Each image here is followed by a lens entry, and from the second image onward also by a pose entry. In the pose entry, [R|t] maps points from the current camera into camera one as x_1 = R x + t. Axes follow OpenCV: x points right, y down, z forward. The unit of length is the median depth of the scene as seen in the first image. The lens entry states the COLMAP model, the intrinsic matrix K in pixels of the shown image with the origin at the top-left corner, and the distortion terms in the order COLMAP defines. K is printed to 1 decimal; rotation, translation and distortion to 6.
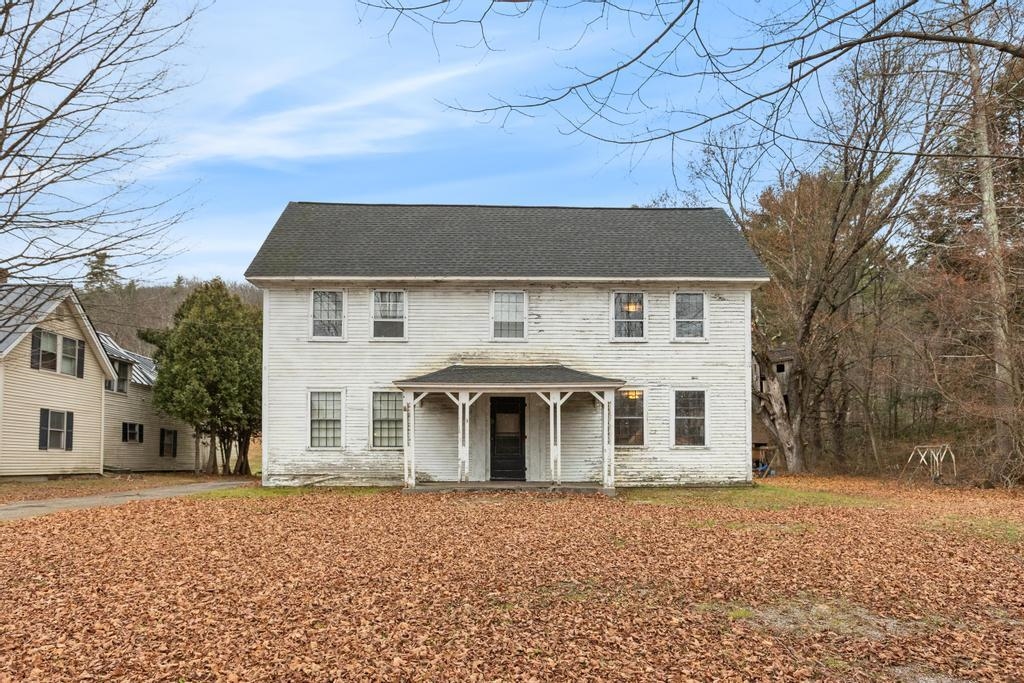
lens RADIAL K [[601.8, 0, 514.9], [0, 601.8, 351.2], [0, 0, 1]] dist [-0.000220, 0.000218]
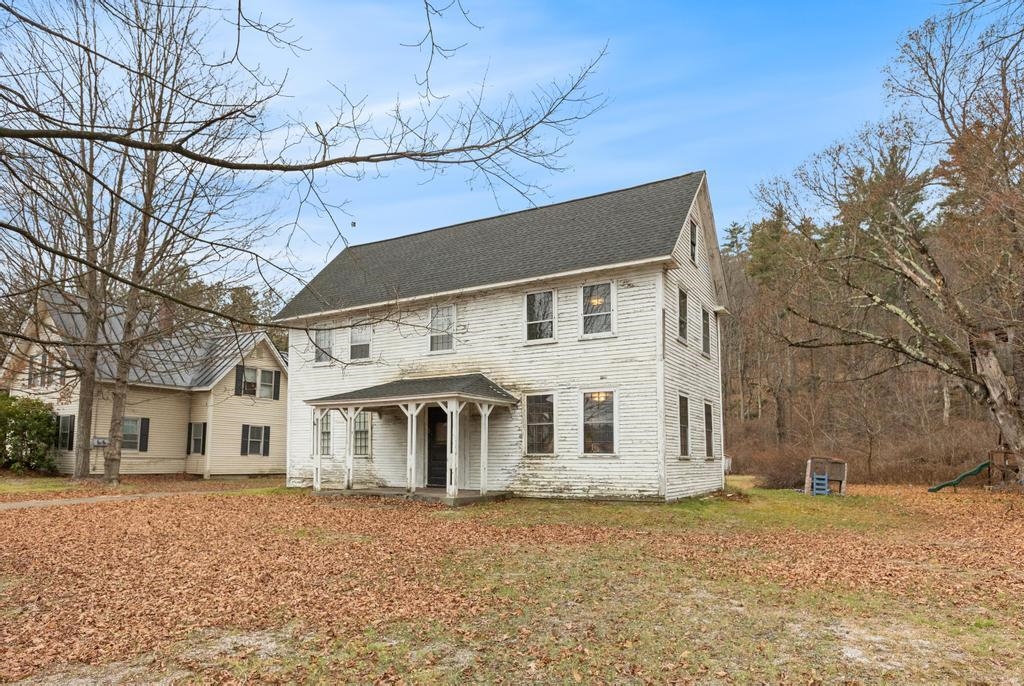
lens RADIAL K [[645.4, 0, 478.5], [0, 645.4, 310.6], [0, 0, 1]] dist [-0.004248, -0.002111]
pose [[0.838839, -0.118702, -0.531281, 0.655228], [0.091174, 0.992787, -0.077860, 0.002708], [0.536690, 0.016873, 0.843611, 0.080576]]
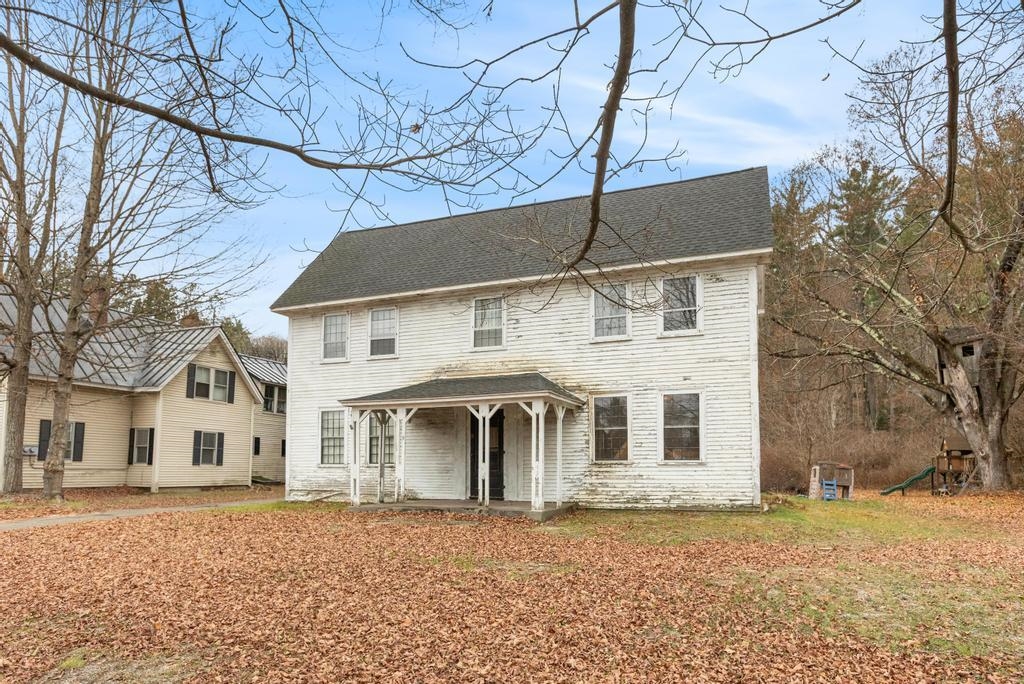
lens RADIAL K [[643.2, 0, 504.9], [0, 643.2, 341.7], [0, 0, 1]] dist [-0.004164, -0.004208]
pose [[0.921105, -0.077417, -0.381539, 0.403019], [0.071026, 0.996998, -0.030830, 0.002856], [0.382780, 0.001299, 0.923838, 0.080788]]
